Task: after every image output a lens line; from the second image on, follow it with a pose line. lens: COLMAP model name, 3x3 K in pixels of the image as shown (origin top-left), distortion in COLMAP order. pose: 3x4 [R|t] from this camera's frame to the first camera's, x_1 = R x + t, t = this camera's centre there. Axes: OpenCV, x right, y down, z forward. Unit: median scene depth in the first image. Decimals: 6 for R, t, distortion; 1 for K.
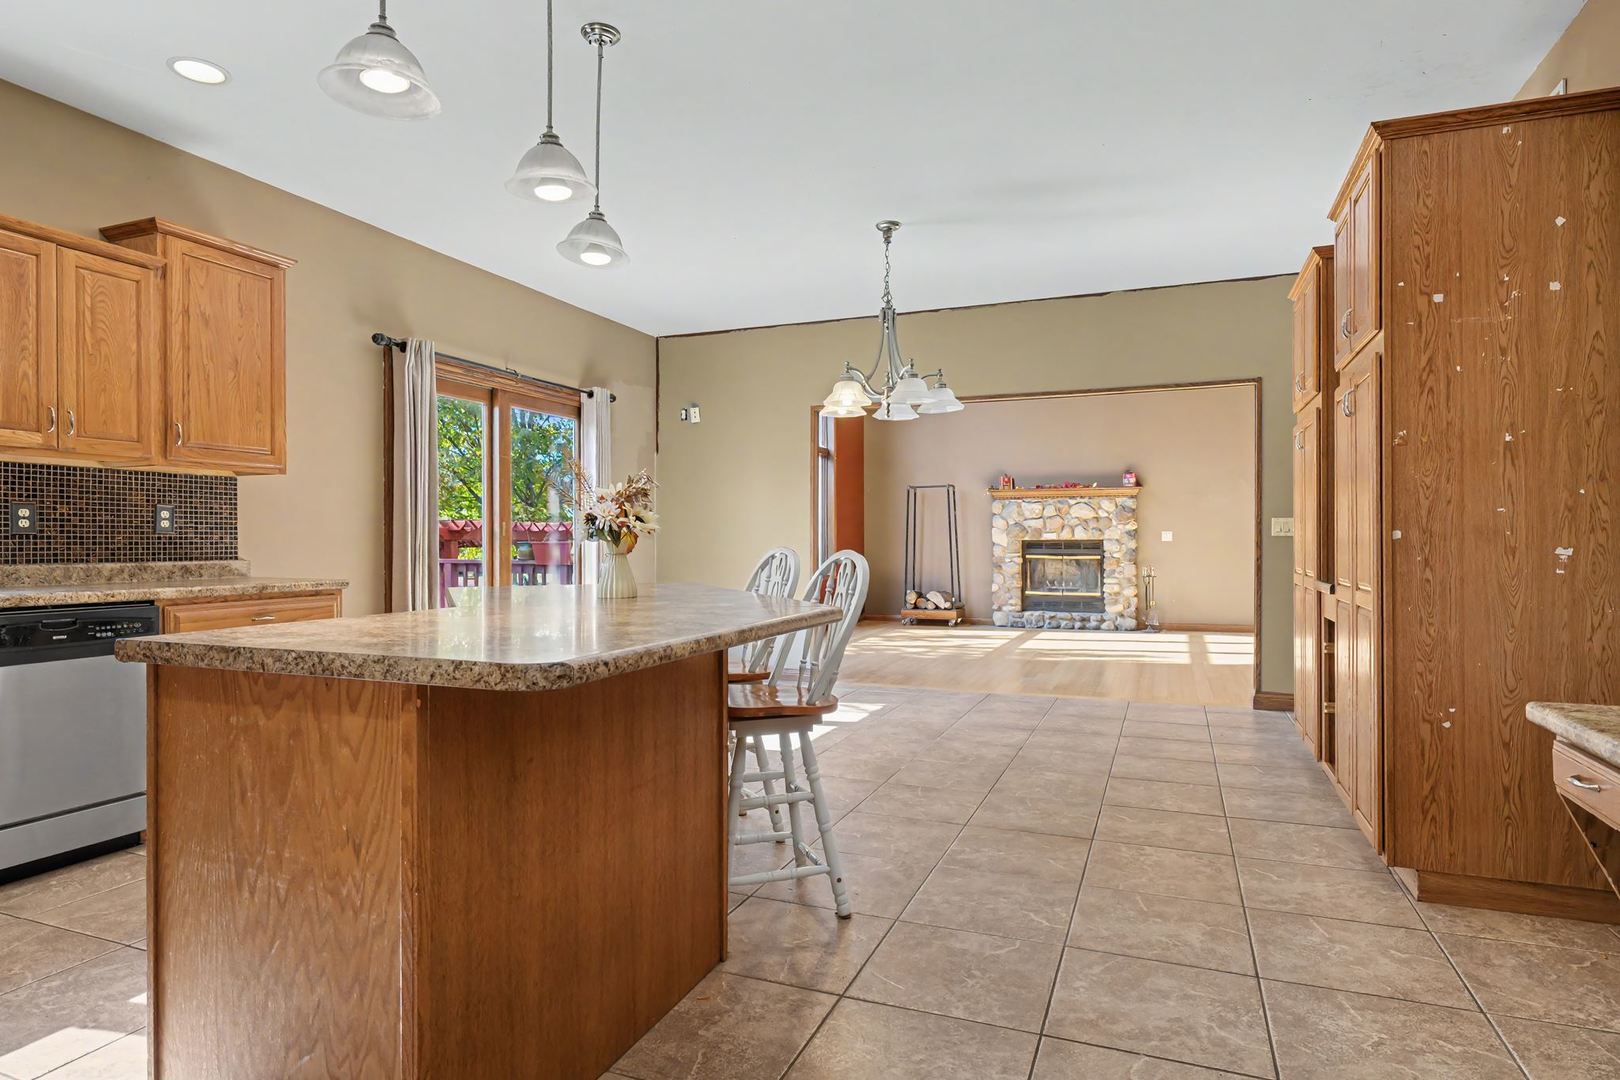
lens RADIAL K [[900.4, 0, 808.8], [0, 900.4, 544.4], [0, 0, 1]] dist [0.003872, -0.002975]
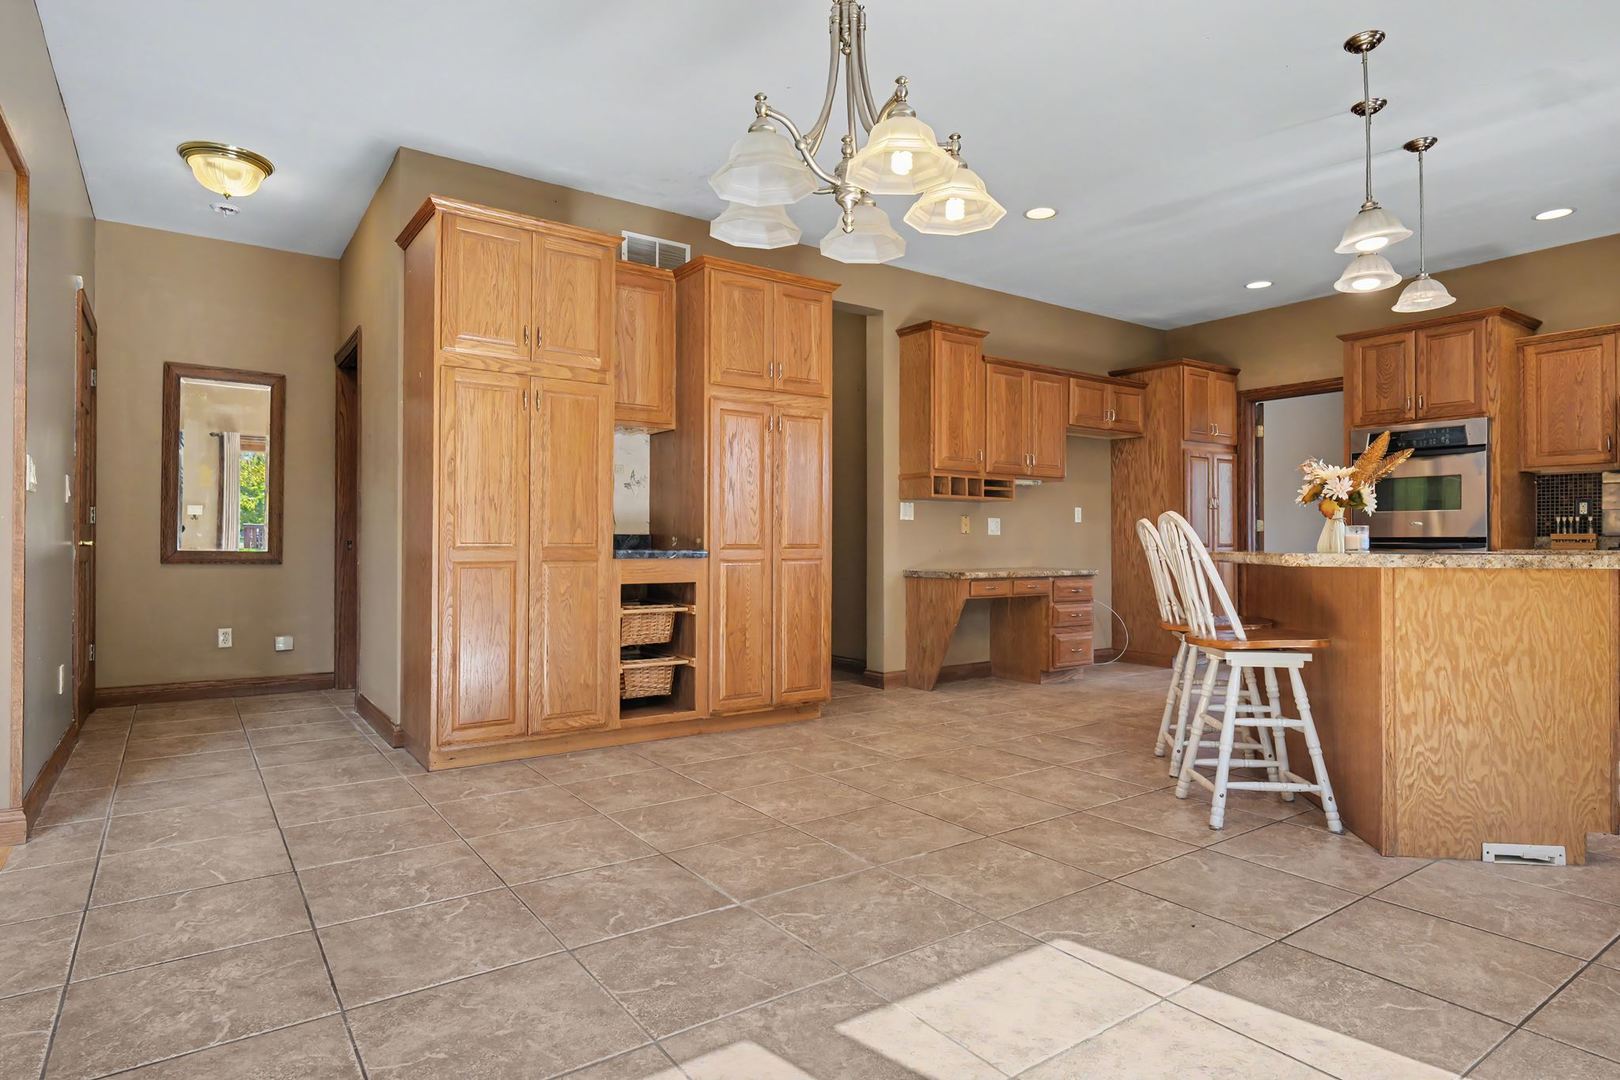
lens RADIAL K [[878.3, 0, 813.6], [0, 878.3, 537.3], [0, 0, 1]] dist [-0.000335, -0.000188]
pose [[-0.838770, 0.004644, 0.544466, -0.184040], [0.000510, 0.999970, -0.007743, 0.031447], [-0.544485, -0.006217, -0.838747, 1.691530]]
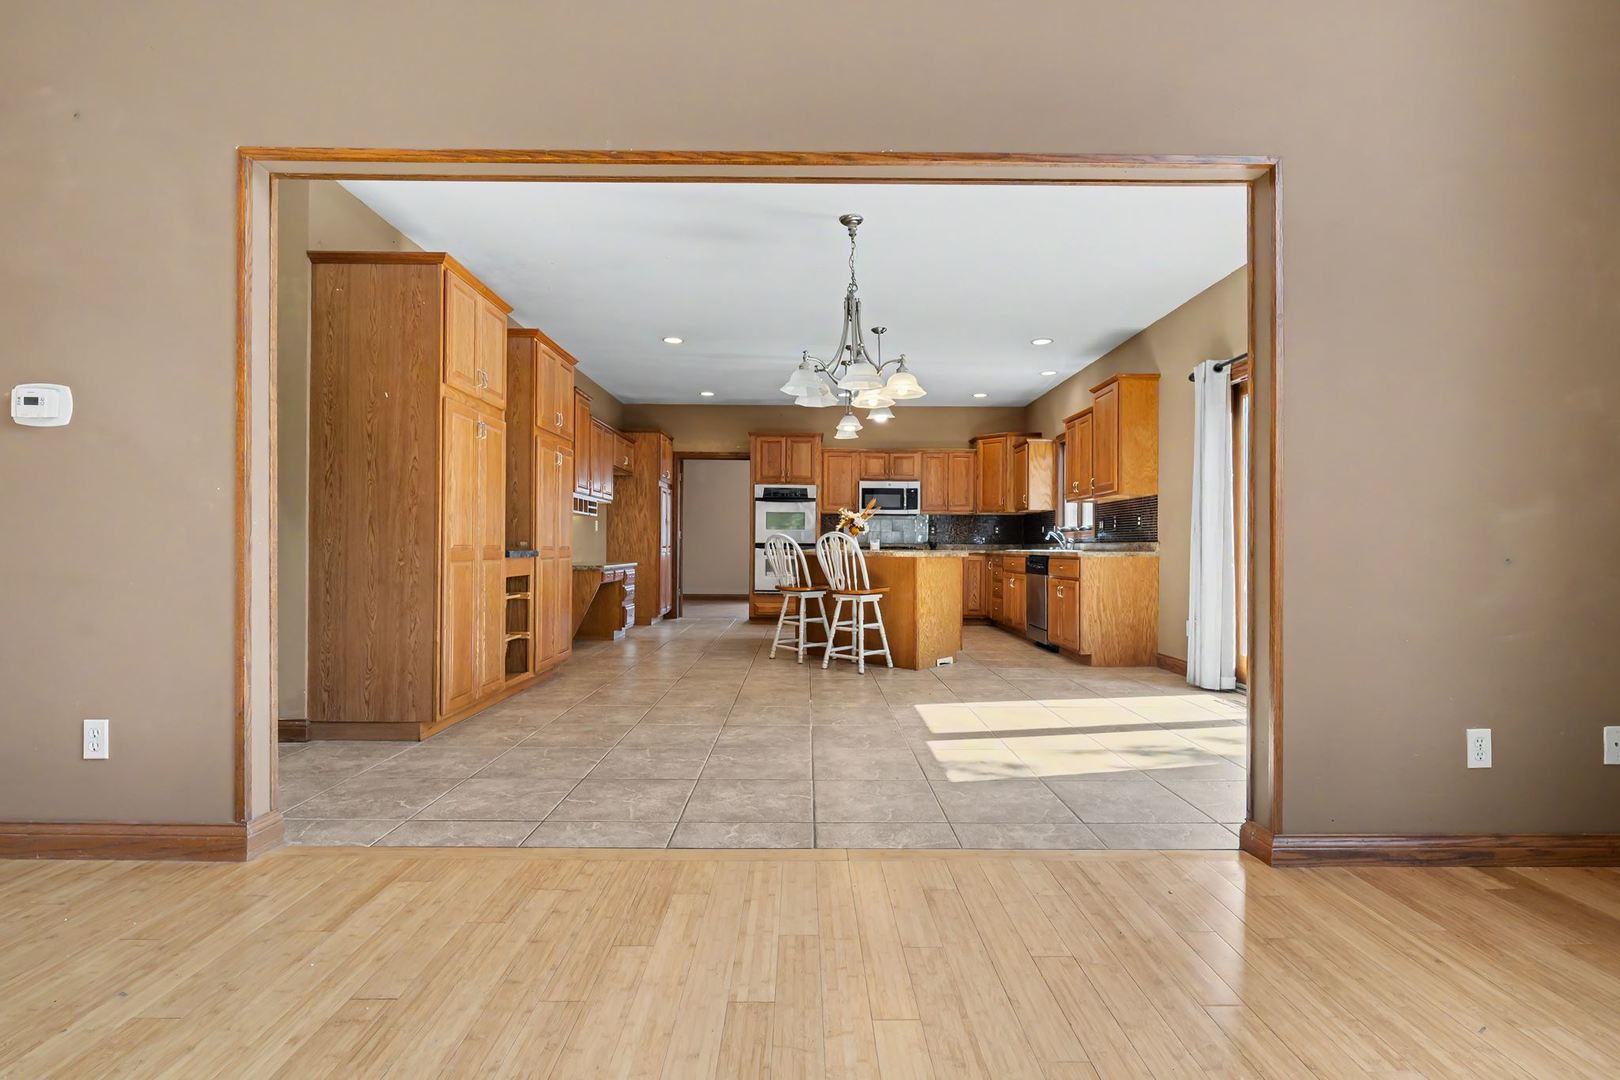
lens RADIAL K [[749.2, 0, 804.7], [0, 749.2, 545.1], [0, 0, 1]] dist [-0.006359, -0.000324]
pose [[-0.928259, -0.005559, -0.371894, 0.553003], [-0.005591, 0.999984, -0.000994, 0.028748], [0.371893, 0.001156, -0.928275, 2.154408]]
